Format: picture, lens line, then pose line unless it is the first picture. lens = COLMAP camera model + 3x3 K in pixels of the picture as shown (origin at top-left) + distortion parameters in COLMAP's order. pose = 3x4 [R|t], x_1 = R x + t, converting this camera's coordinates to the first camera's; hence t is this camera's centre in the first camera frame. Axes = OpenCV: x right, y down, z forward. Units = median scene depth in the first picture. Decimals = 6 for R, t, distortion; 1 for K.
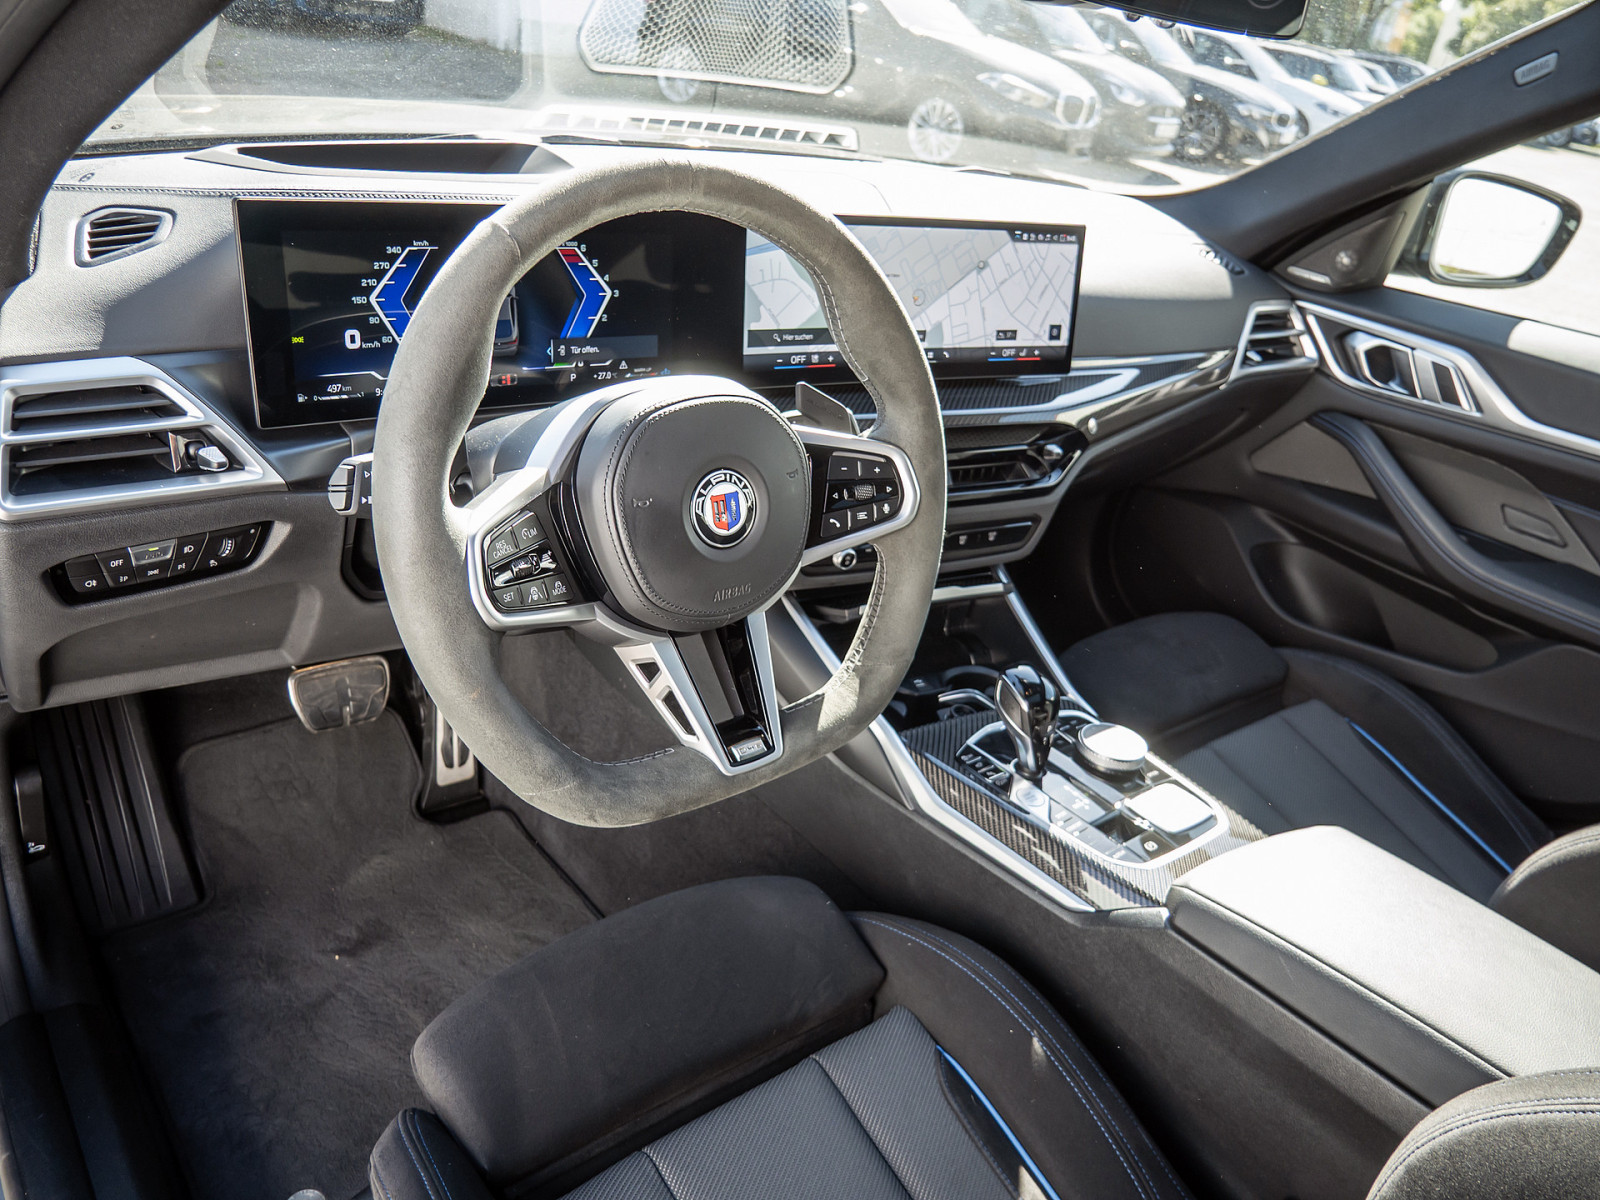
lens RADIAL K [[1154.1, 0, 800.0], [0, 1154.1, 600.0], [0, 0, 1]] dist [-0.067854, 0.026228]
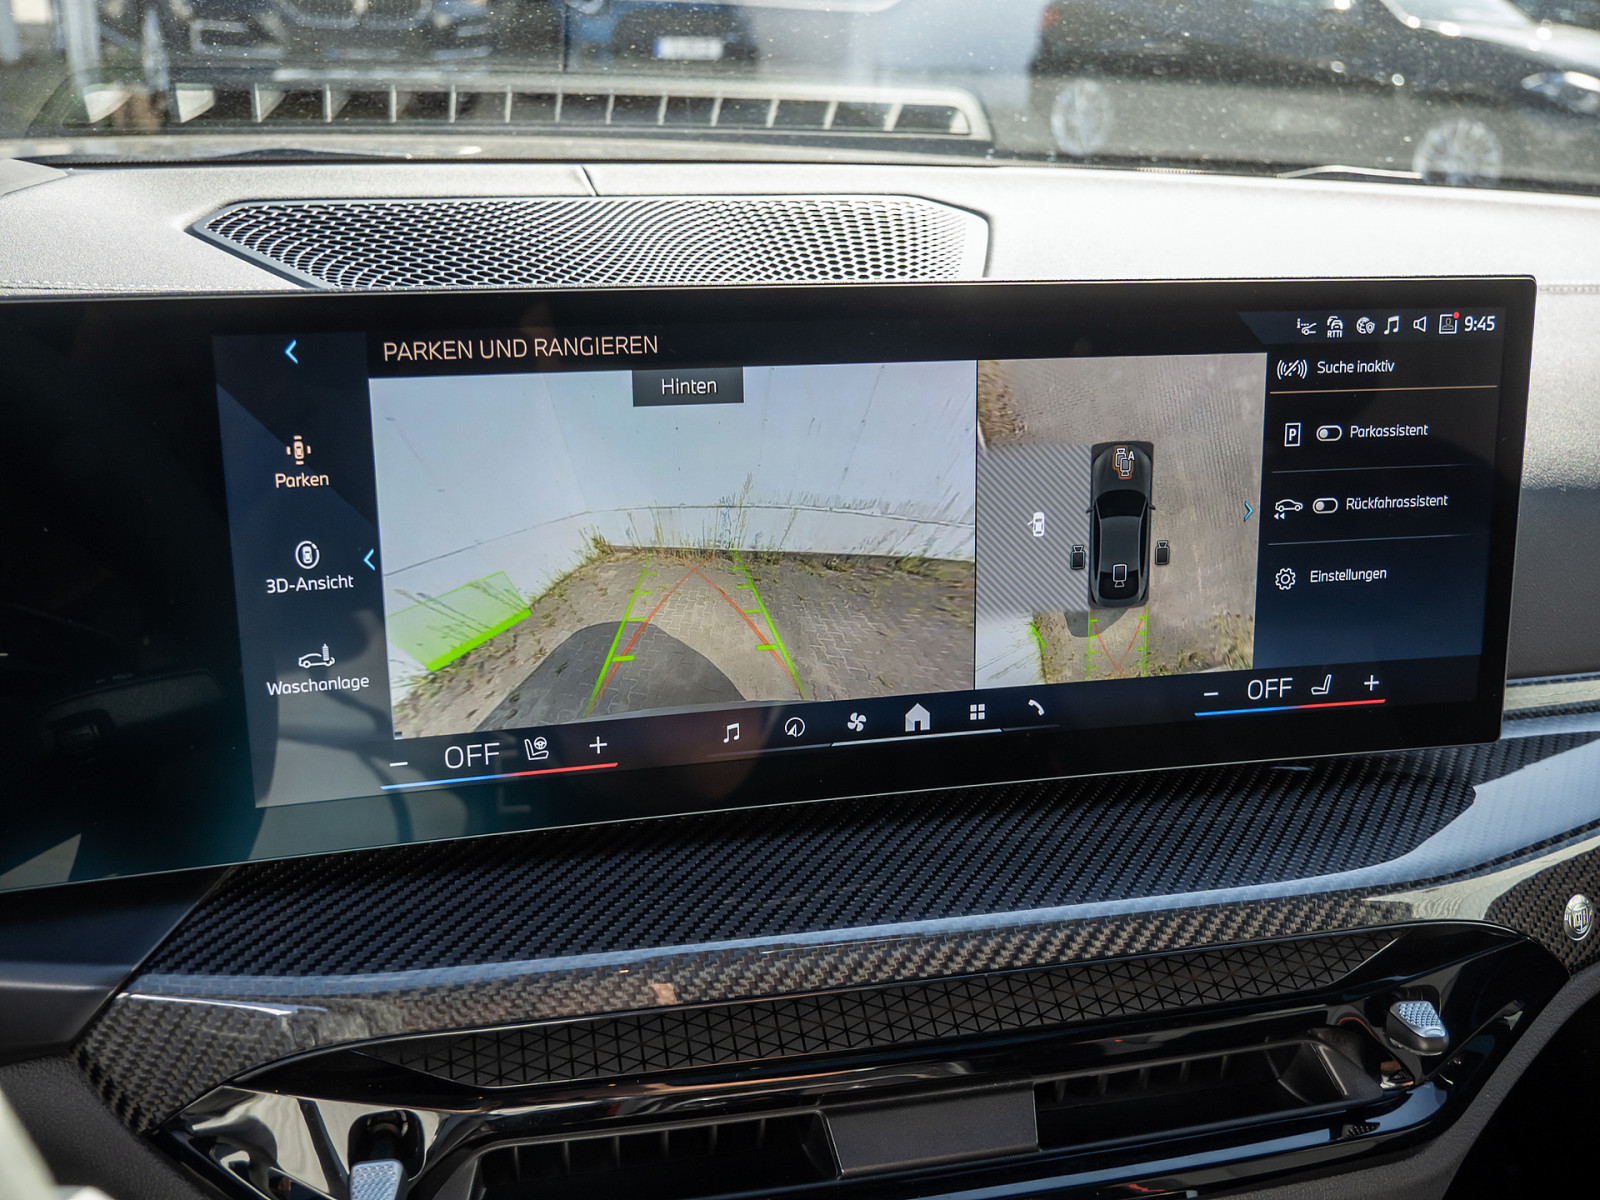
lens RADIAL K [[1595.5, 0, 800.0], [0, 1595.5, 600.0], [0, 0, 1]] dist [-0.003634, 0.003119]
pose [[0.959461, 0.001114, -0.281838, 0.192984], [-0.042000, 0.989392, -0.139069, -0.184120], [0.278693, 0.145269, 0.949330, 0.579388]]
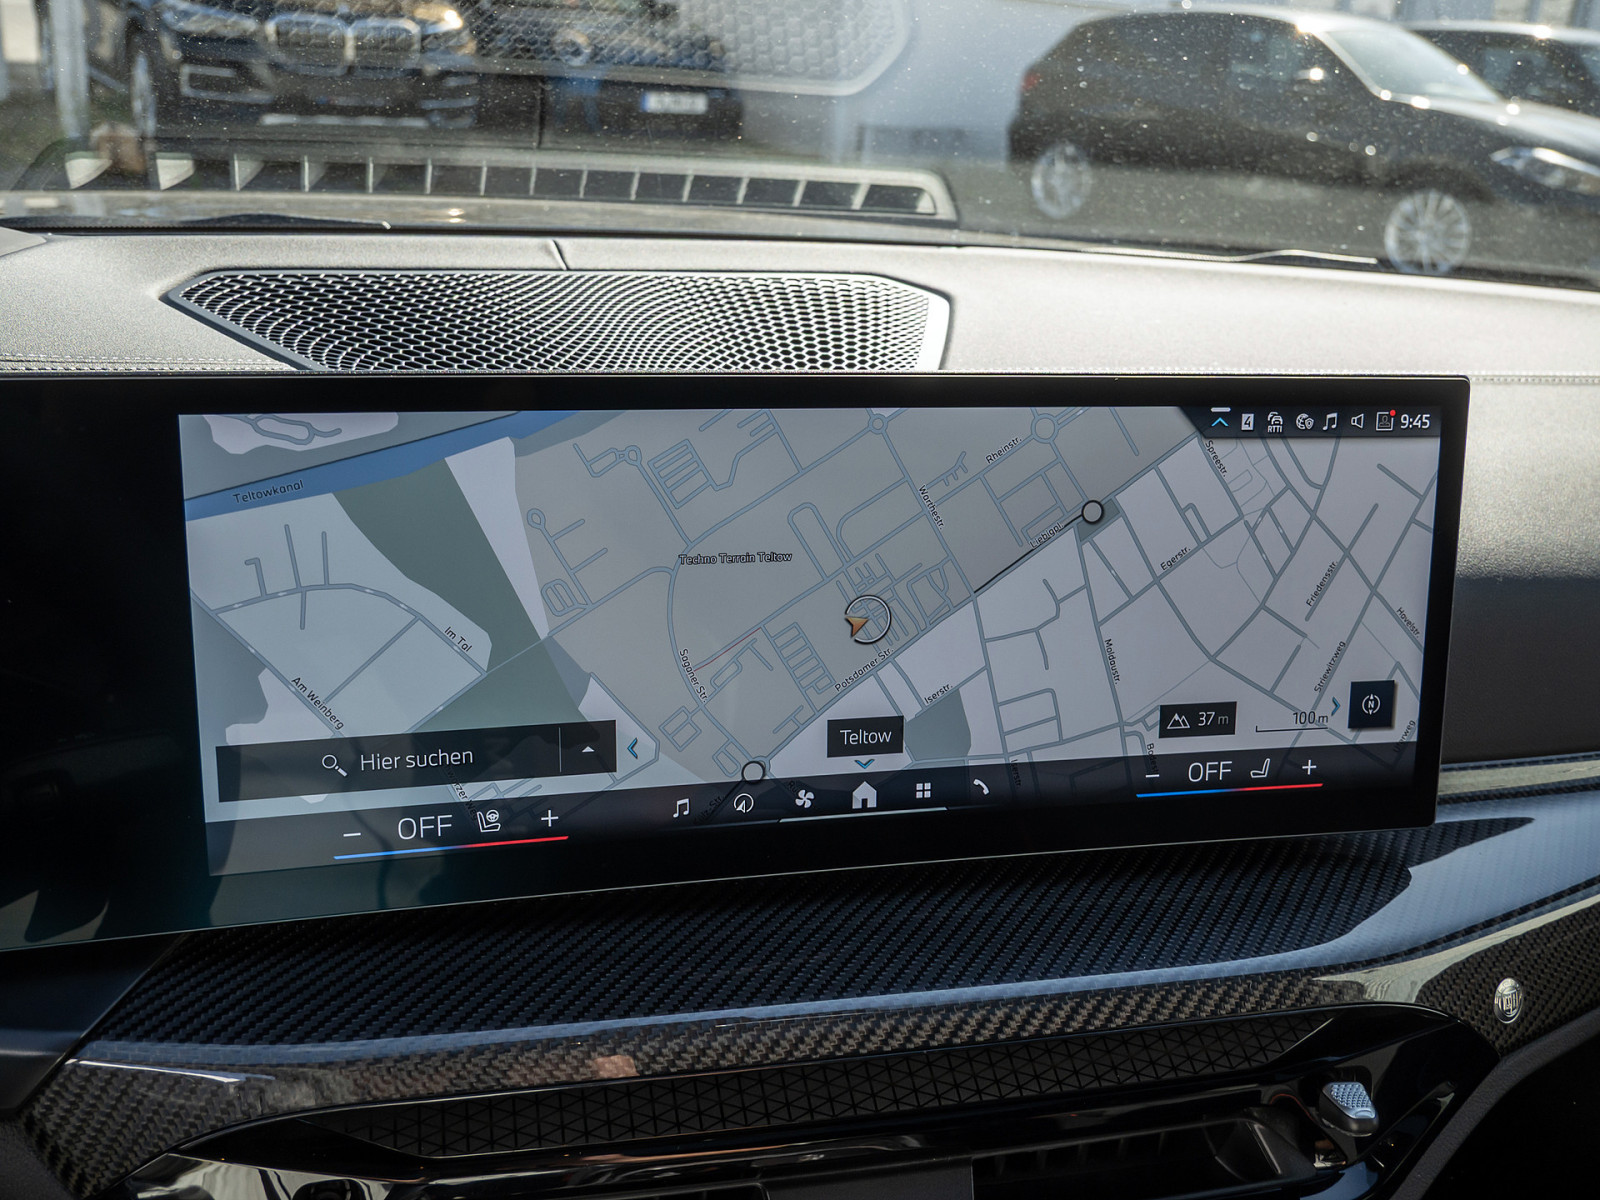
lens RADIAL K [[1593.9, 0, 800.0], [0, 1593.9, 600.0], [0, 0, 1]] dist [-0.003293, -0.002318]
pose [[0.963569, 0.009808, -0.267280, 0.202096], [-0.057532, 0.983535, -0.171317, -0.190750], [0.261199, 0.180453, 0.948268, 0.570513]]
